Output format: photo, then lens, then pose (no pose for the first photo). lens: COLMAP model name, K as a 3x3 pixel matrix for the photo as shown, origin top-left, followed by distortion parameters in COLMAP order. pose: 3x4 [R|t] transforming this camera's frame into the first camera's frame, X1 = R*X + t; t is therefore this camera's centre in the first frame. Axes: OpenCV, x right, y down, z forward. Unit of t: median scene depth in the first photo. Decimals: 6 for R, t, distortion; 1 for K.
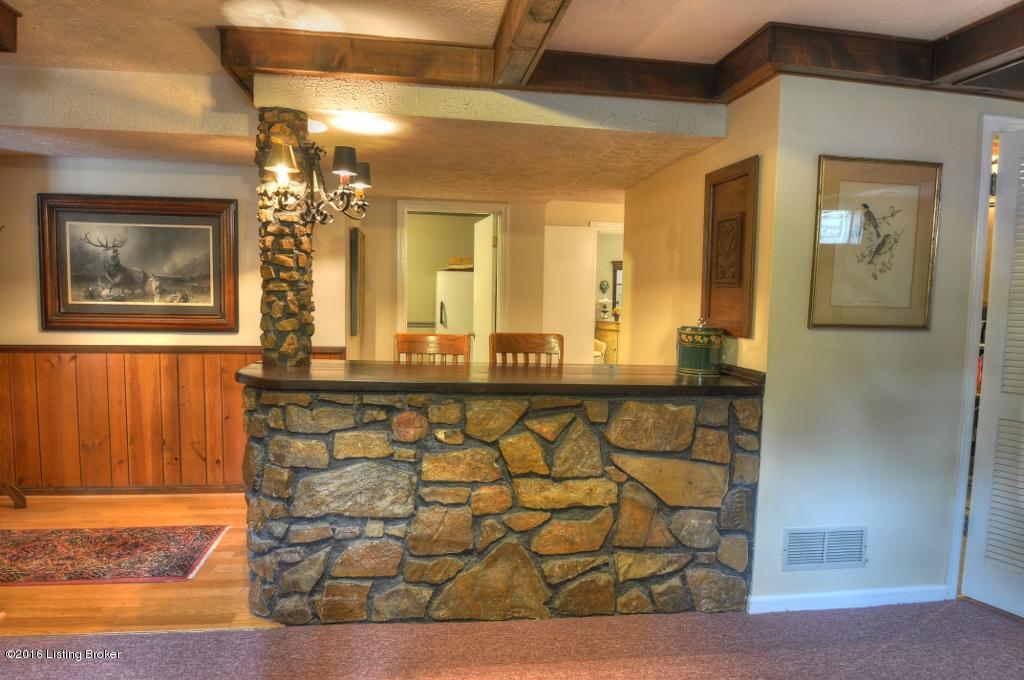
lens RADIAL K [[597.8, 0, 508.1], [0, 597.8, 341.3], [0, 0, 1]] dist [-0.025248, -0.001061]
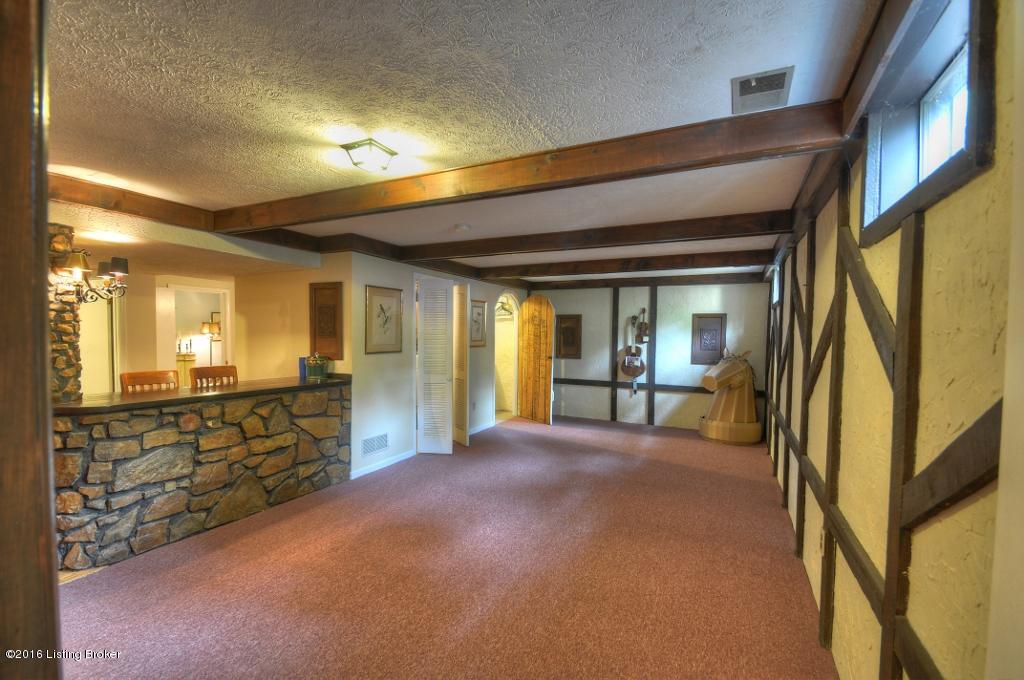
lens RADIAL K [[455.2, 0, 511.1], [0, 455.2, 332.3], [0, 0, 1]] dist [0.000456, 0.000157]
pose [[0.546026, -0.016825, 0.837599, -0.750825], [0.069425, 0.997268, -0.025225, -0.023864], [-0.834887, 0.071924, 0.545703, -0.541544]]
